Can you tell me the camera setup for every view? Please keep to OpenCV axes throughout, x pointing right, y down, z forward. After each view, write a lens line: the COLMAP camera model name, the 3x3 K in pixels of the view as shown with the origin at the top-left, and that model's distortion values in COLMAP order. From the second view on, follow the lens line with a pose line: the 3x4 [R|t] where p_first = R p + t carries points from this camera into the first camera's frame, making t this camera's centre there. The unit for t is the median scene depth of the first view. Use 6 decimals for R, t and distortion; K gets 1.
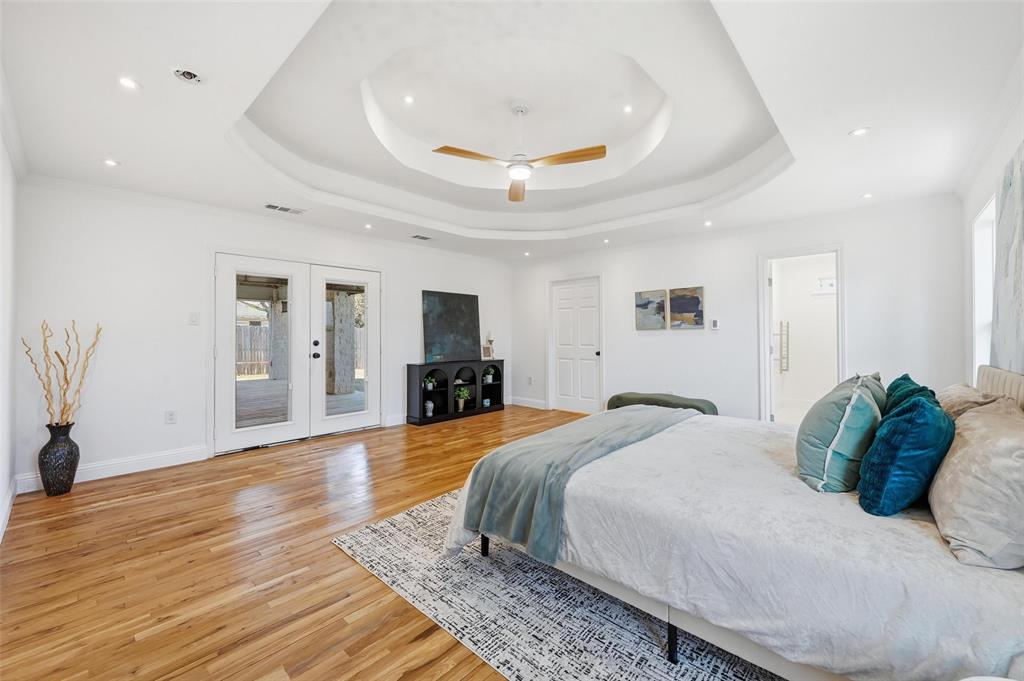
lens RADIAL K [[409.1, 0, 508.8], [0, 409.1, 332.5], [0, 0, 1]] dist [-0.001333, -0.000074]
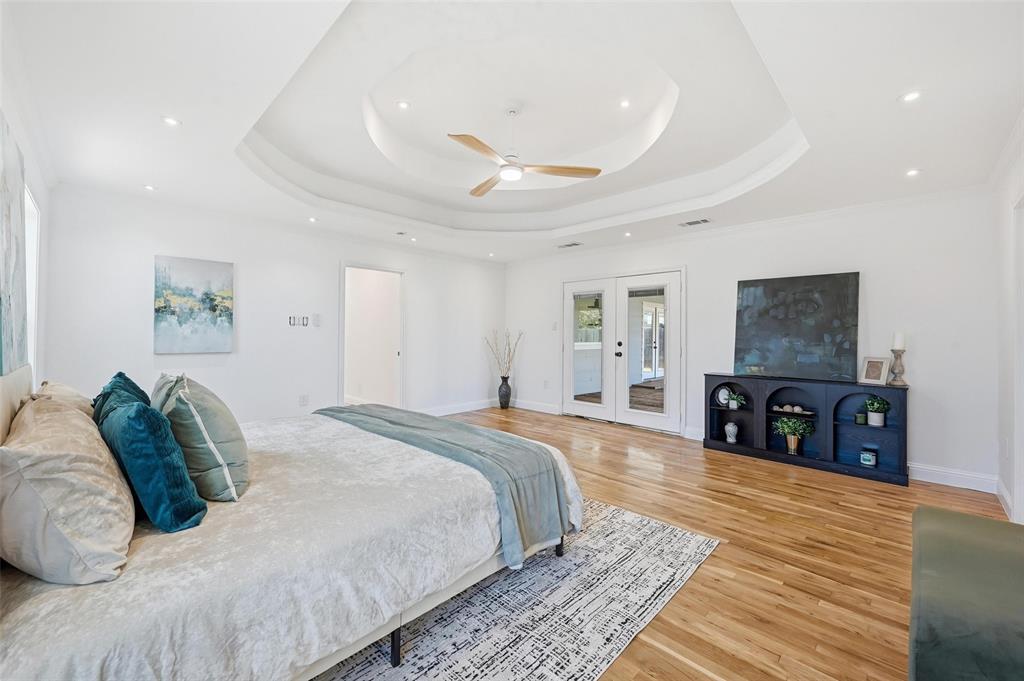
lens RADIAL K [[409.1, 0, 509.3], [0, 409.1, 337.3], [0, 0, 1]] dist [-0.001333, -0.000074]
pose [[-0.020452, -0.001698, -0.999789, 0.606001], [-0.011947, 0.999928, -0.001454, 0.010886], [0.999719, 0.011915, -0.020471, 0.601986]]
